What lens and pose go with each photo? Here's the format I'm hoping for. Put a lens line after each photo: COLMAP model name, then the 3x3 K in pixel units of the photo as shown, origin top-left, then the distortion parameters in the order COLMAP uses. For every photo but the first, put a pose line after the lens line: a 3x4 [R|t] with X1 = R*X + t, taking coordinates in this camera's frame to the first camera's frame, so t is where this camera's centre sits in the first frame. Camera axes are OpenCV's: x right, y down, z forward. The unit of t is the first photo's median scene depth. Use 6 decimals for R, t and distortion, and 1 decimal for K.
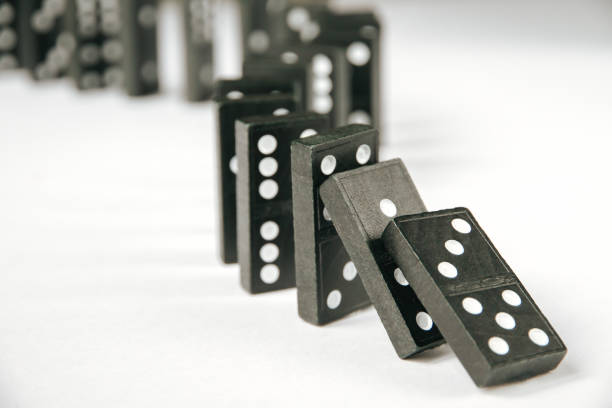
lens RADIAL K [[1276.0, 0, 306.0], [0, 1276.0, 204.0], [0, 0, 1]] dist [-0.057166, -0.206593]
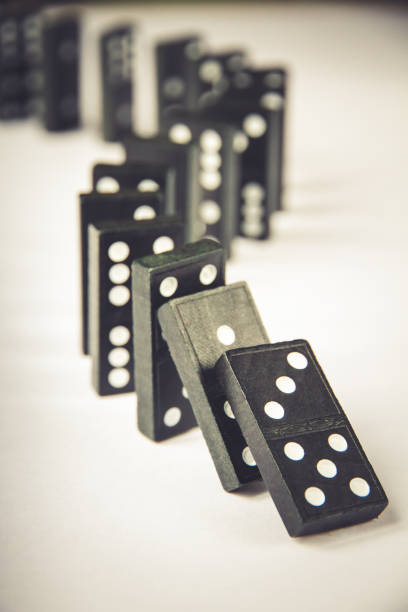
lens RADIAL K [[1276.0, 0, 204.0], [0, 1276.0, 306.0], [0, 0, 1]] dist [-0.057166, -0.206593]
pose [[0.996611, 0.061453, -0.054675, 0.101142], [-0.056017, 0.993809, 0.095949, -0.113828], [0.060233, -0.092561, 0.993883, 0.027522]]
